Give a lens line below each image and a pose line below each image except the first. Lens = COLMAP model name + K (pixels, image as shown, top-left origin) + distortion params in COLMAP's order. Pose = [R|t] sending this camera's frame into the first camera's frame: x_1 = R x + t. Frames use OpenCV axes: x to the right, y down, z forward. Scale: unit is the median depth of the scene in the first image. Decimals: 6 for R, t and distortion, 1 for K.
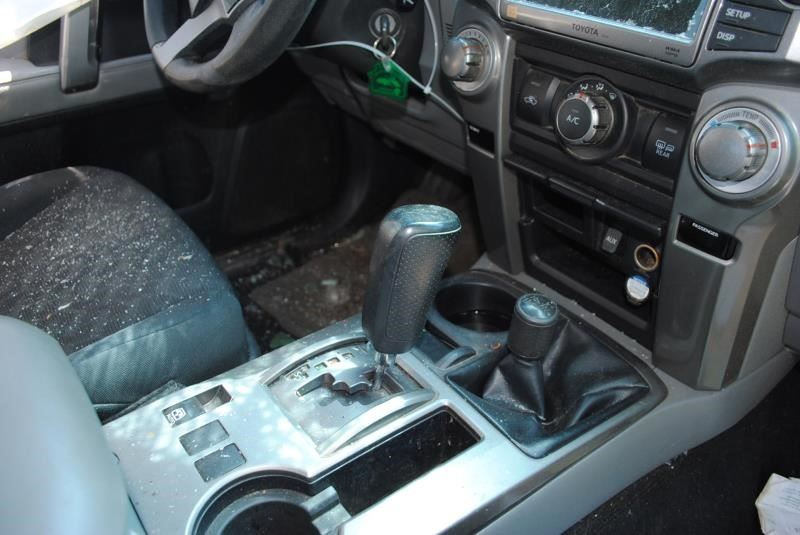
lens RADIAL K [[626.5, 0, 400.0], [0, 626.5, 267.5], [0, 0, 1]] dist [-0.075674, 0.003255]
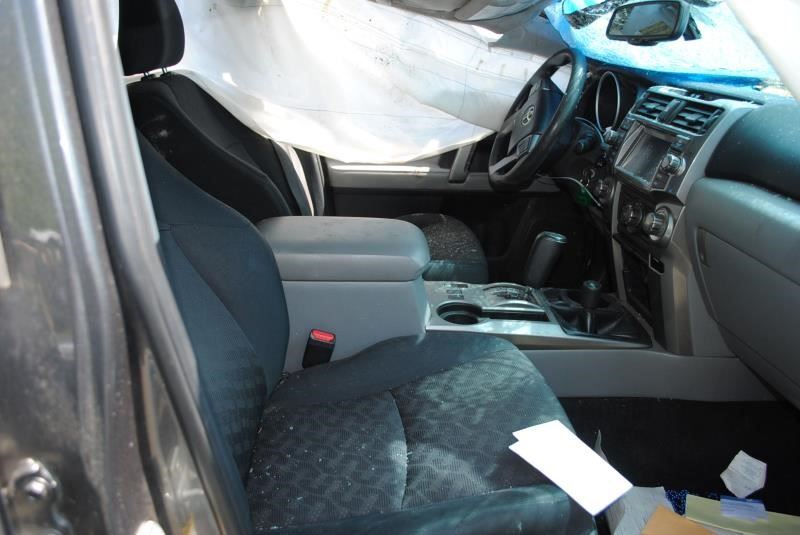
lens RADIAL K [[630.9, 0, 400.0], [0, 630.9, 267.5], [0, 0, 1]] dist [-0.084544, 0.015458]
pose [[0.827500, 0.219049, -0.516973, 0.751566], [-0.333589, 0.932432, -0.138880, 0.524126], [0.451621, 0.287380, 0.844661, -1.252529]]
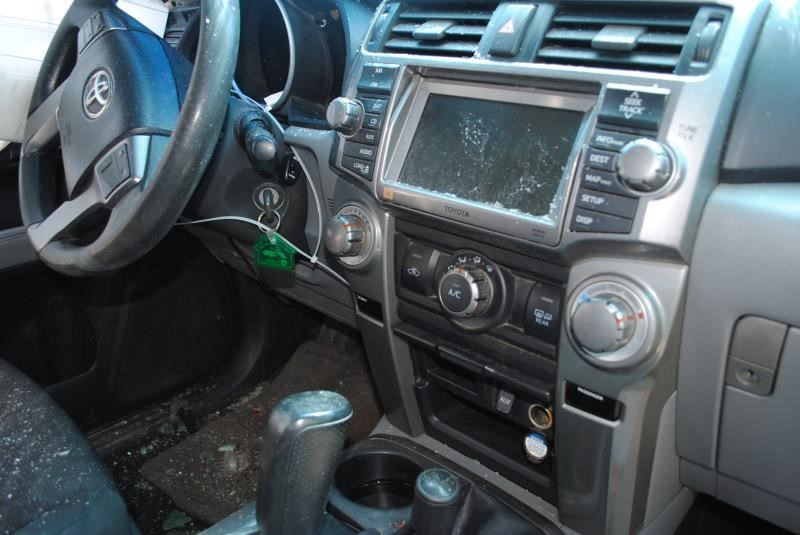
lens RADIAL K [[630.9, 0, 400.0], [0, 630.9, 267.5], [0, 0, 1]] dist [-0.084544, 0.015458]
pose [[0.985810, -0.056025, 0.158243, 0.022805], [0.086670, 0.977172, -0.193965, -0.073677], [-0.143764, 0.204928, 0.968161, -0.007494]]
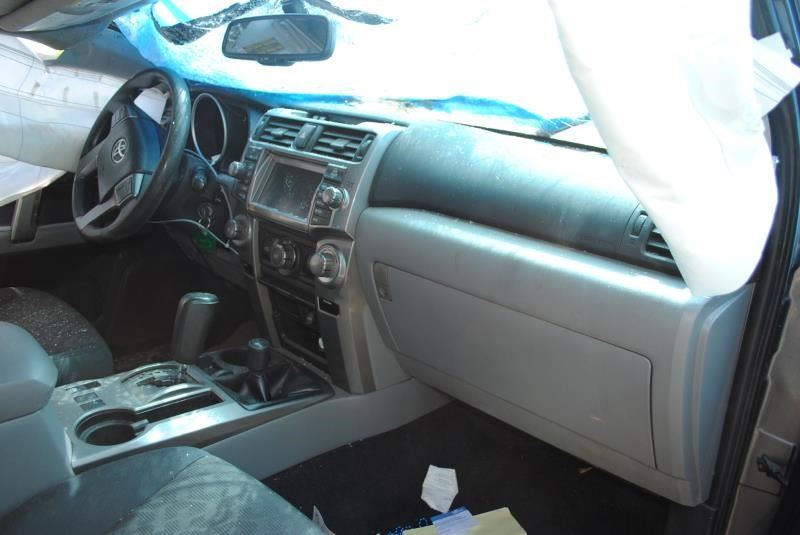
lens RADIAL K [[630.9, 0, 400.0], [0, 630.9, 267.5], [0, 0, 1]] dist [-0.084544, 0.015458]
pose [[0.988707, 0.019919, 0.148530, 0.329605], [0.021627, 0.961787, -0.272944, 0.355691], [-0.148291, 0.273074, 0.950495, -0.994770]]
